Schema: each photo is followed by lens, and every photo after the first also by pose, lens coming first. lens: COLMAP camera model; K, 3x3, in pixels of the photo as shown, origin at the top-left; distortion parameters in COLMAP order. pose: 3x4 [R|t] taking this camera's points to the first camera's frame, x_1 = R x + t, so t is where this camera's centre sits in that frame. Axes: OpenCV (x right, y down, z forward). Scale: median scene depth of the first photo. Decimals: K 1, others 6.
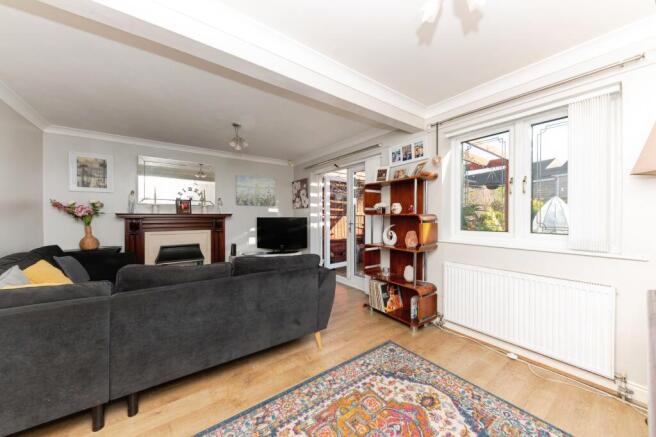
lens RADIAL K [[232.3, 0, 326.0], [0, 232.3, 217.8], [0, 0, 1]] dist [-0.000645, 0.000010]
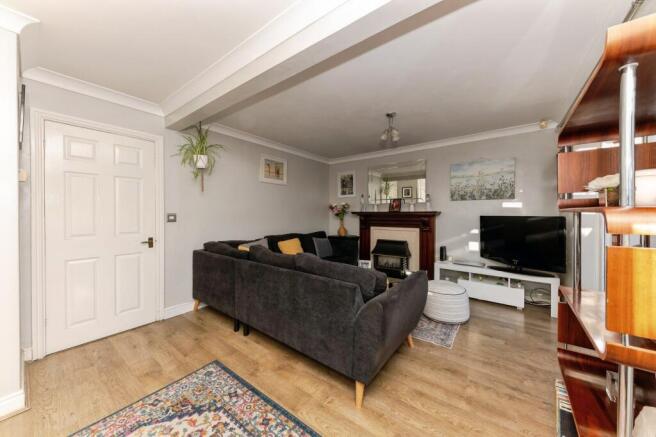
lens RADIAL K [[232.3, 0, 327.5], [0, 232.3, 215.6], [0, 0, 1]] dist [-0.000645, 0.000010]
pose [[0.292973, 0.006550, -0.956098, 0.342599], [-0.003593, 0.999977, 0.005750, -0.005002], [0.956114, 0.001751, 0.292989, 0.405023]]
